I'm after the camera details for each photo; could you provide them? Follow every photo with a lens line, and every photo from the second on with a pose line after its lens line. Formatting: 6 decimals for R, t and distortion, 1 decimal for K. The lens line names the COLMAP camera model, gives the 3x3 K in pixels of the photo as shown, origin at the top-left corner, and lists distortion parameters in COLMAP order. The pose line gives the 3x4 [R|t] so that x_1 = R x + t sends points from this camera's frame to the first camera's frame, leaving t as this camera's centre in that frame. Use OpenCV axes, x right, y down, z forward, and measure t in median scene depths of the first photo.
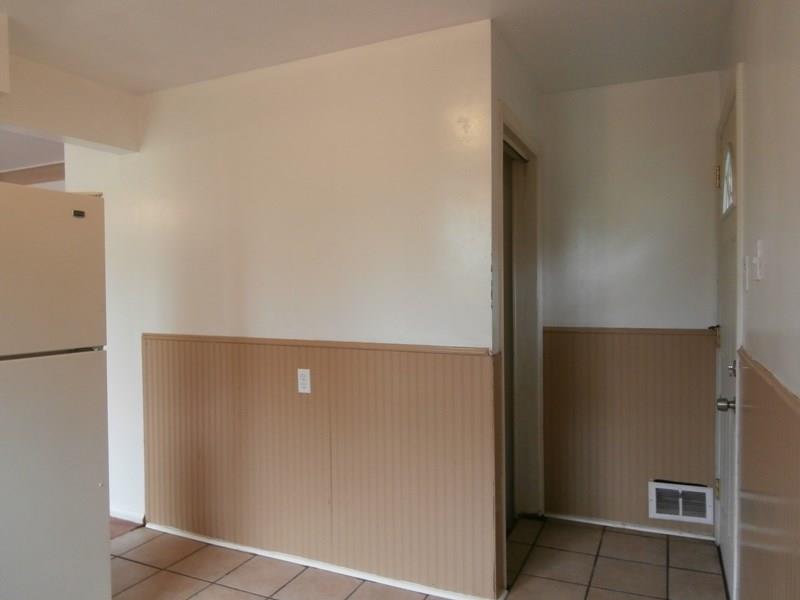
lens RADIAL K [[599.9, 0, 400.0], [0, 599.9, 300.0], [0, 0, 1]] dist [0.000342, 0.006526]
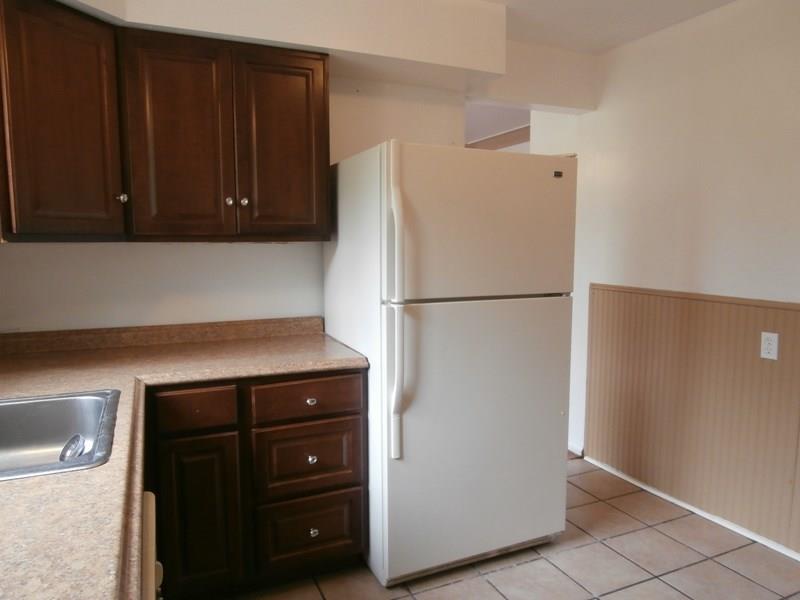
lens RADIAL K [[599.9, 0, 400.0], [0, 599.9, 300.0], [0, 0, 1]] dist [0.000342, 0.006526]
pose [[0.789405, 0.078463, -0.608838, -0.046432], [-0.029274, 0.995481, 0.090335, -0.001261], [0.613174, -0.053487, 0.788135, -0.060077]]
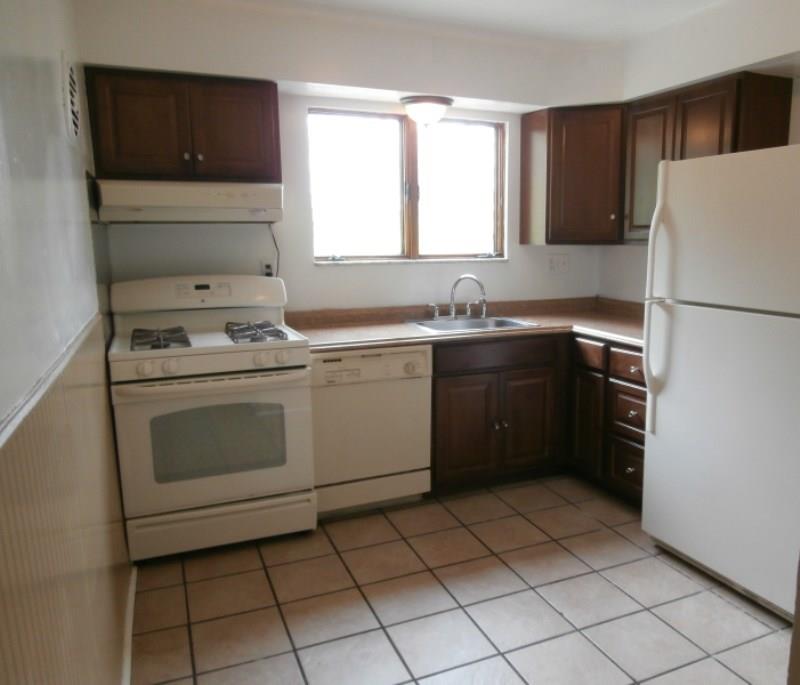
lens RADIAL K [[593.2, 0, 400.0], [0, 593.2, 342.5], [0, 0, 1]] dist [-0.001433, -0.001039]
pose [[-0.667928, 0.146277, -0.729709, 0.274045], [0.007475, 0.981763, 0.189962, -0.024401], [0.744188, 0.121426, -0.656841, 0.604955]]
